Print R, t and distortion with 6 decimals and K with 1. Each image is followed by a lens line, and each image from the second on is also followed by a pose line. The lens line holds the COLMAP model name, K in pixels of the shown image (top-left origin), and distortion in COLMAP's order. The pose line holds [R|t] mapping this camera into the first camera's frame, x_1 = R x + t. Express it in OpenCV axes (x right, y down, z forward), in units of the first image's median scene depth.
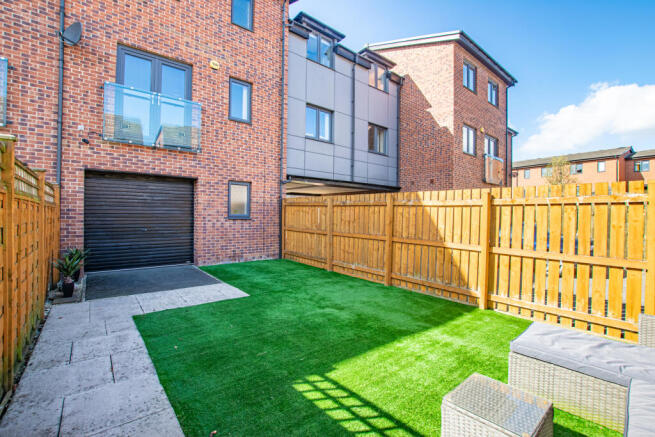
lens RADIAL K [[287.7, 0, 327.4], [0, 287.7, 217.7], [0, 0, 1]] dist [0.000355, 0.000094]
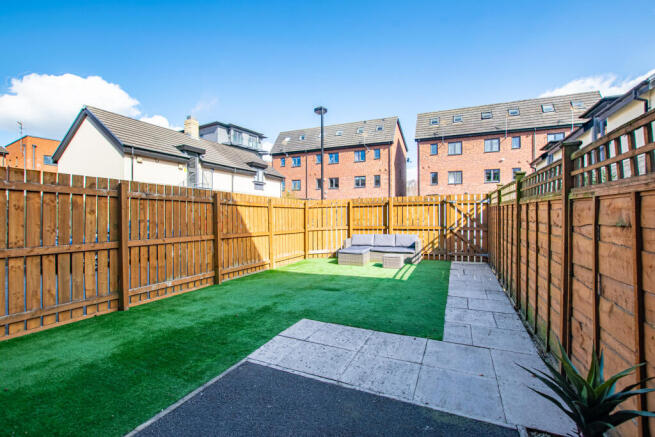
lens RADIAL K [[287.7, 0, 327.1], [0, 287.7, 217.2], [0, 0, 1]] dist [0.000355, 0.000094]
pose [[-0.438529, -0.014579, 0.898599, -1.445175], [0.007683, 0.999771, 0.019970, -0.018762], [-0.898684, 0.015662, -0.438317, 1.885958]]
